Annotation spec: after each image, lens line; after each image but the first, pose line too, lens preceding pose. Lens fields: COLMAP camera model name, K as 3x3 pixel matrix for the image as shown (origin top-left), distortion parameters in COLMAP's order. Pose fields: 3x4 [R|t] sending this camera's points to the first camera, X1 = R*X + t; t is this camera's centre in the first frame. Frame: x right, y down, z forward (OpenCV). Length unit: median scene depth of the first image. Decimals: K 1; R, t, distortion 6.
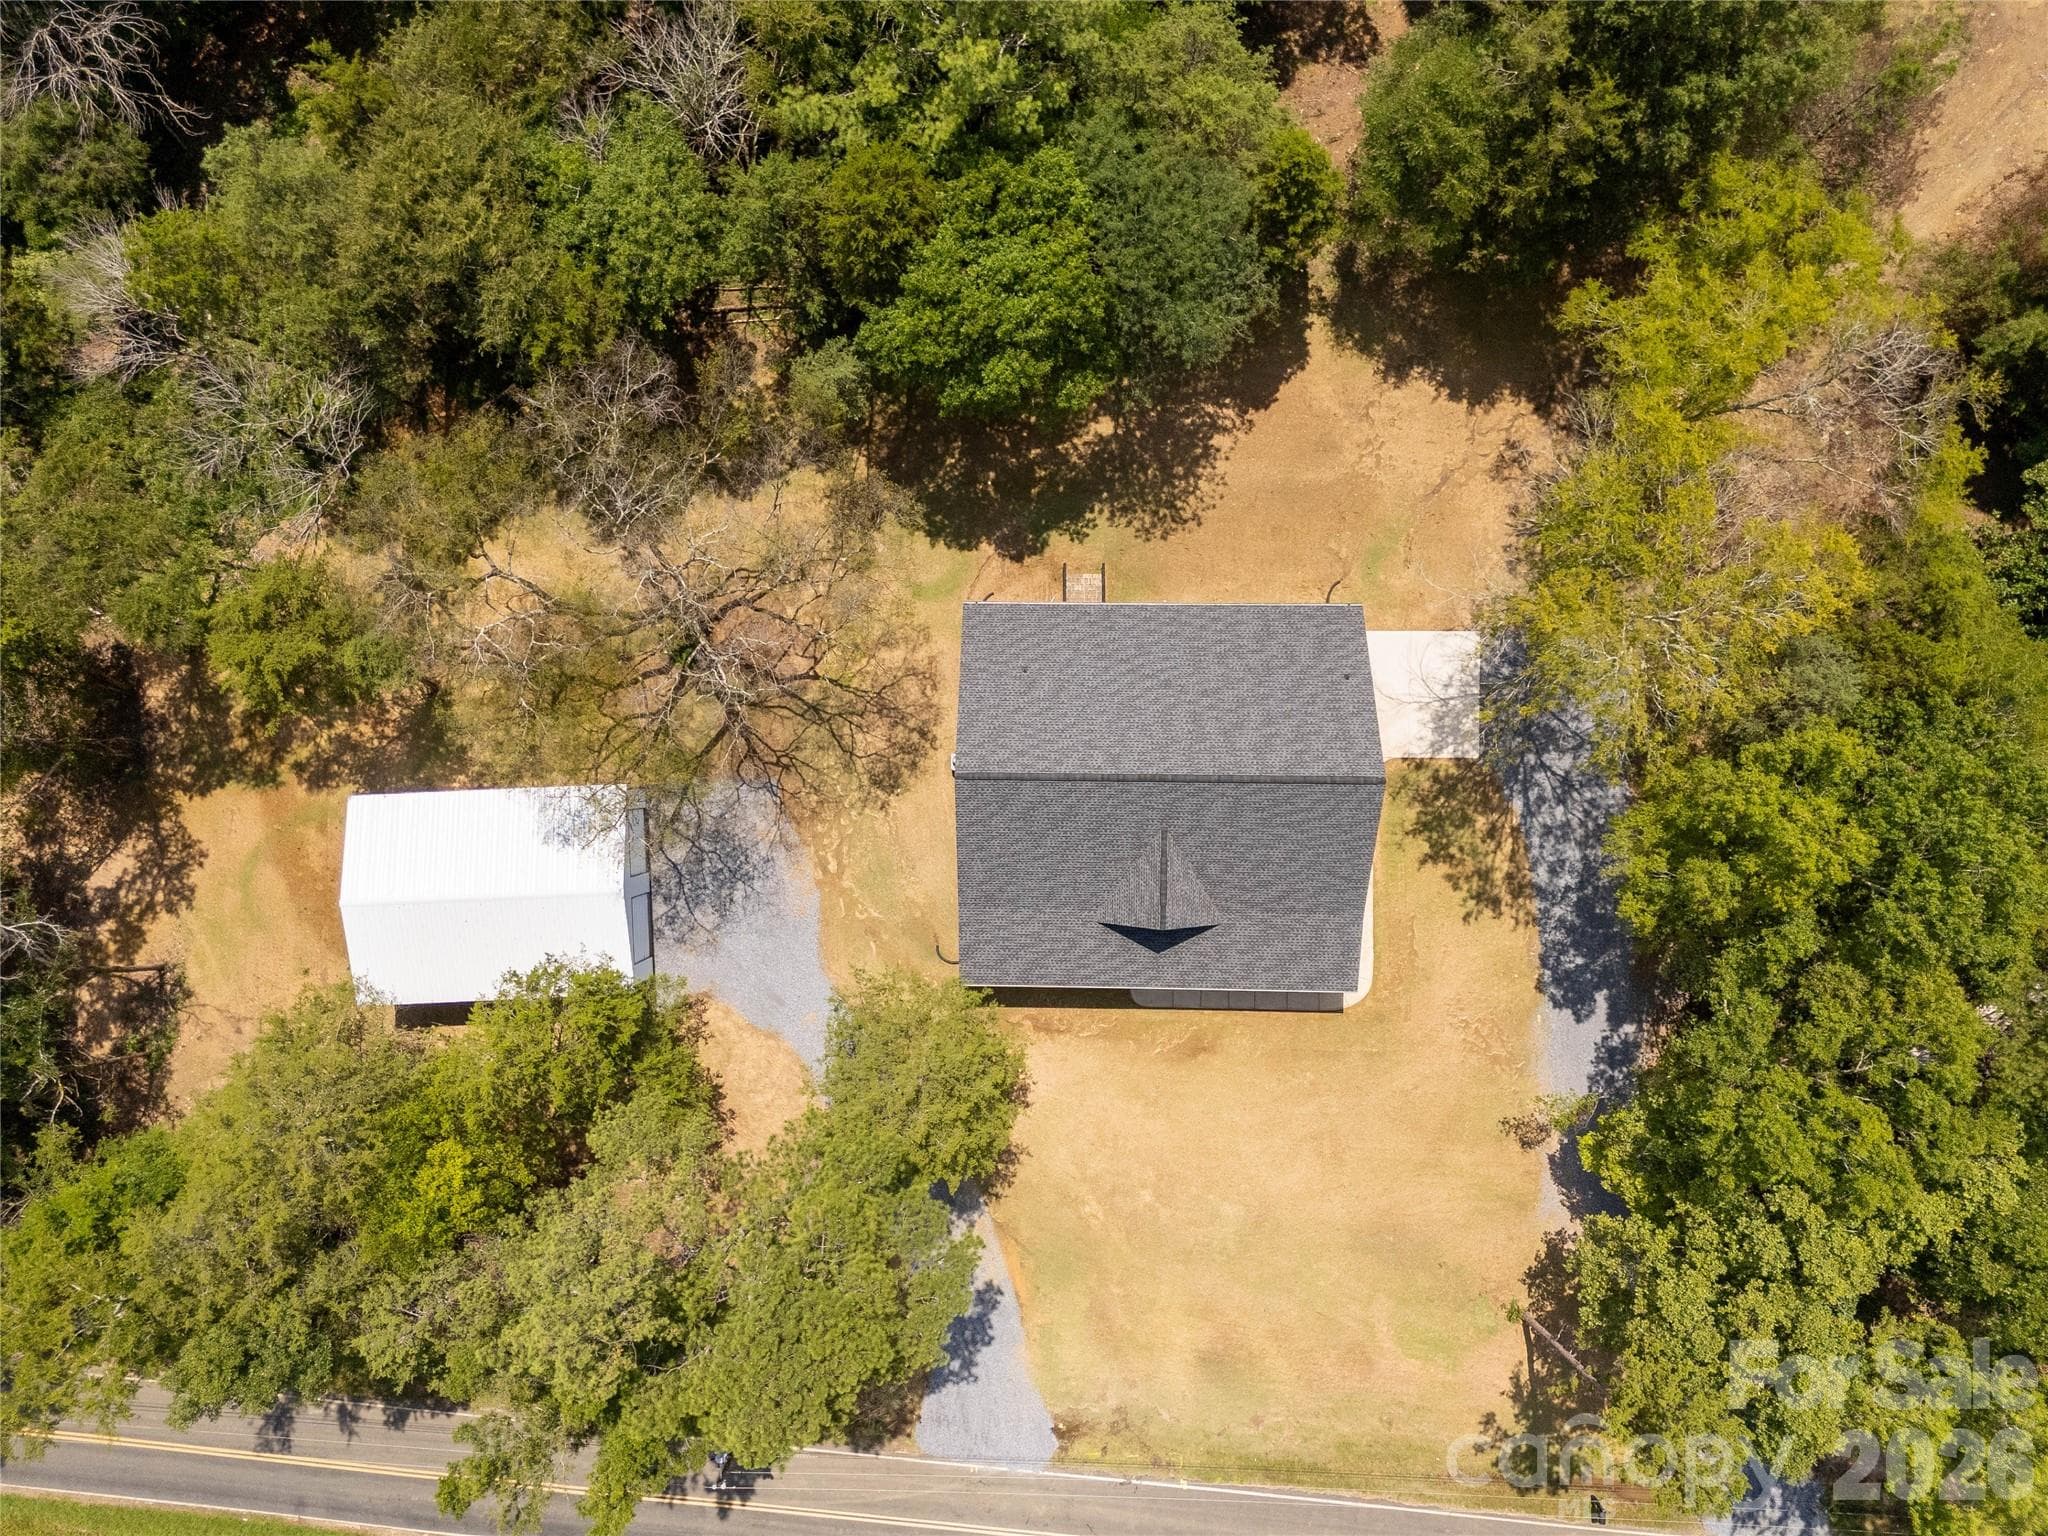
lens RADIAL K [[1497.9, 0, 1014.2], [0, 1497.9, 769.7], [0, 0, 1]] dist [0.076021, -0.087678]
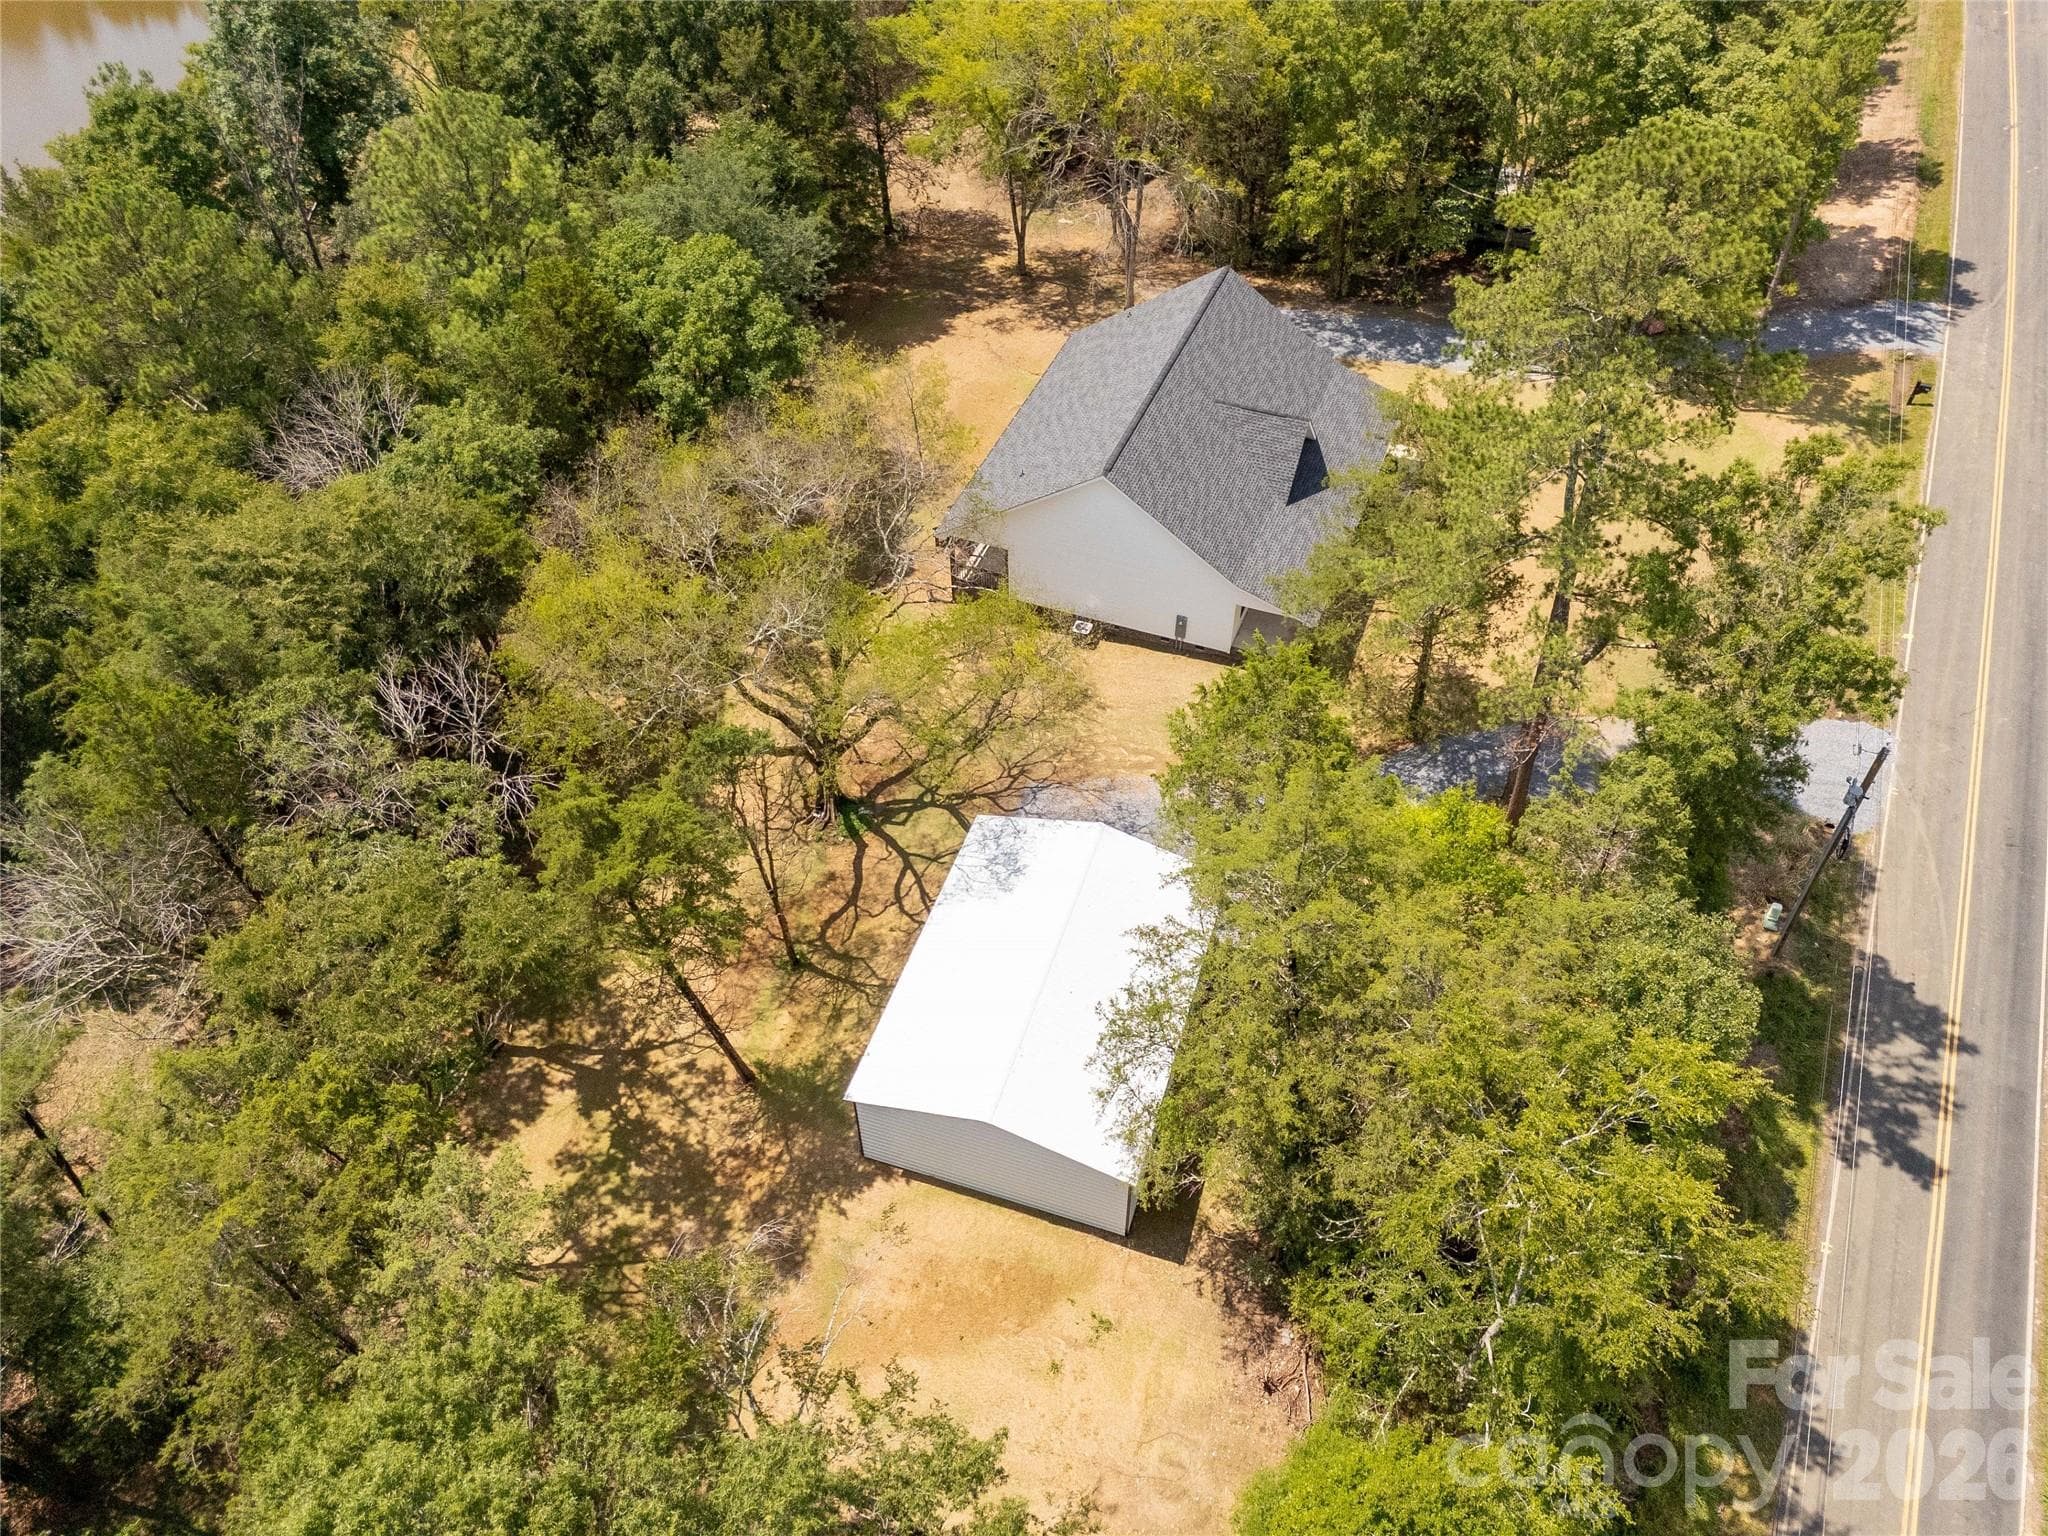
lens RADIAL K [[1497.9, 0, 1014.2], [0, 1497.9, 769.7], [0, 0, 1]] dist [0.076021, -0.087678]
pose [[0.360738, -0.669831, 0.648995, -0.725750], [0.932548, 0.247915, -0.262473, 0.224137], [0.014917, 0.699903, 0.714082, 0.384668]]
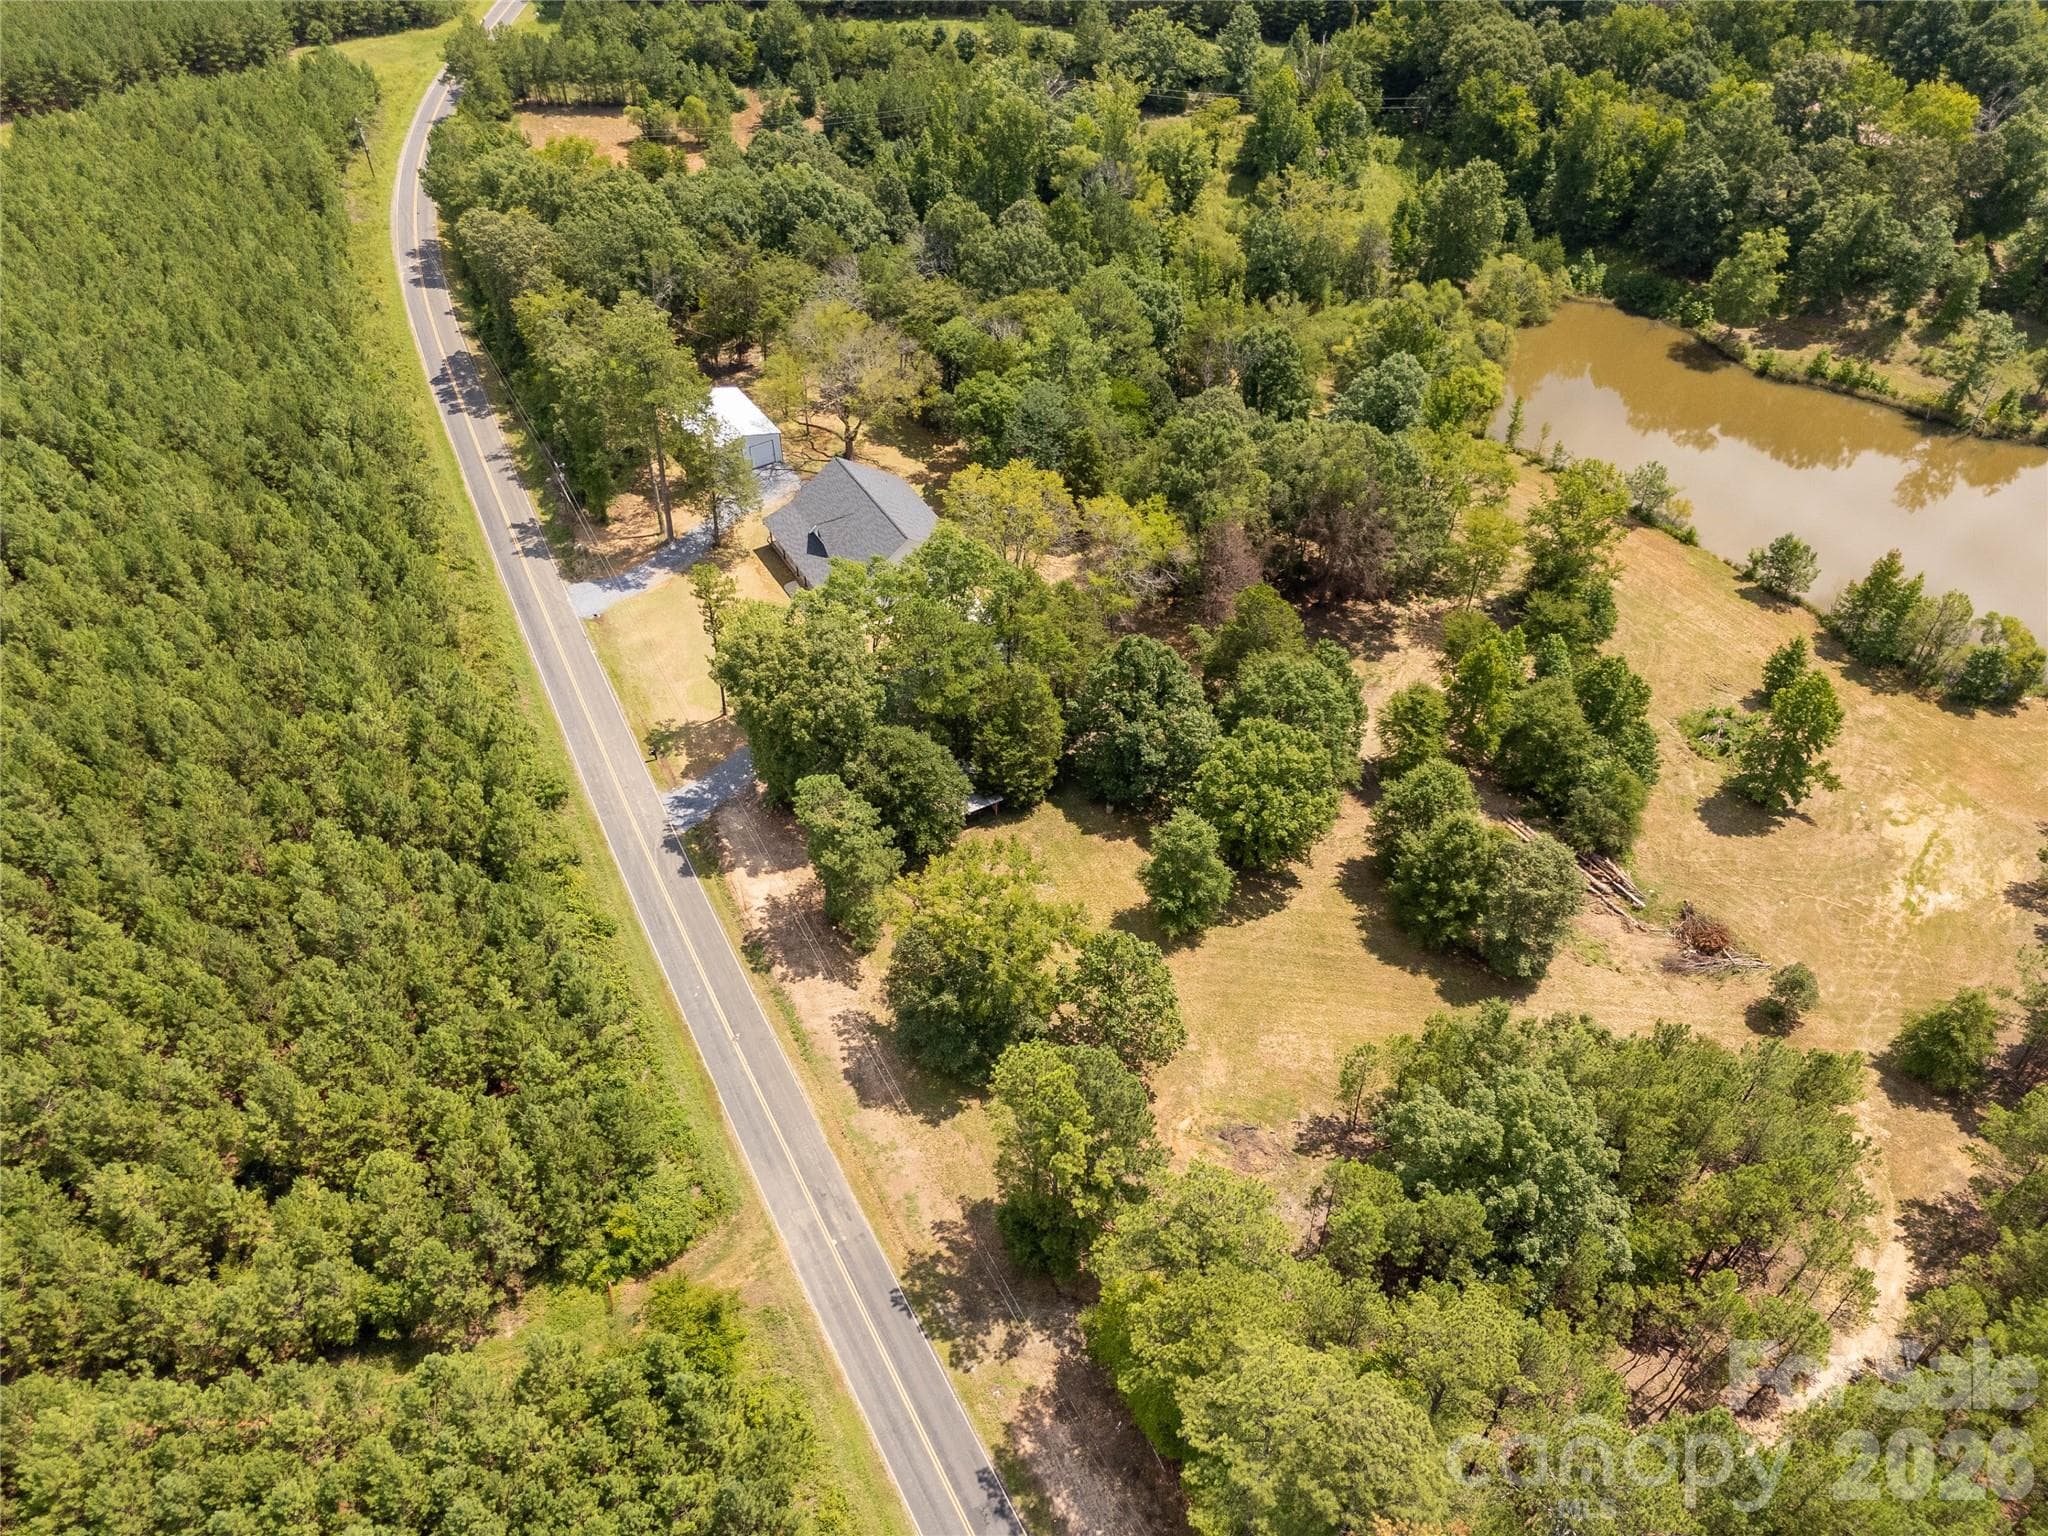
lens RADIAL K [[1509.9, 0, 1016.4], [0, 1509.9, 786.0], [0, 0, 1]] dist [0.029367, -0.001547]
pose [[0.503424, 0.613461, -0.608465, 1.857112], [-0.863988, 0.349753, -0.362211, 0.792868], [-0.009391, 0.708052, 0.706097, -0.421076]]
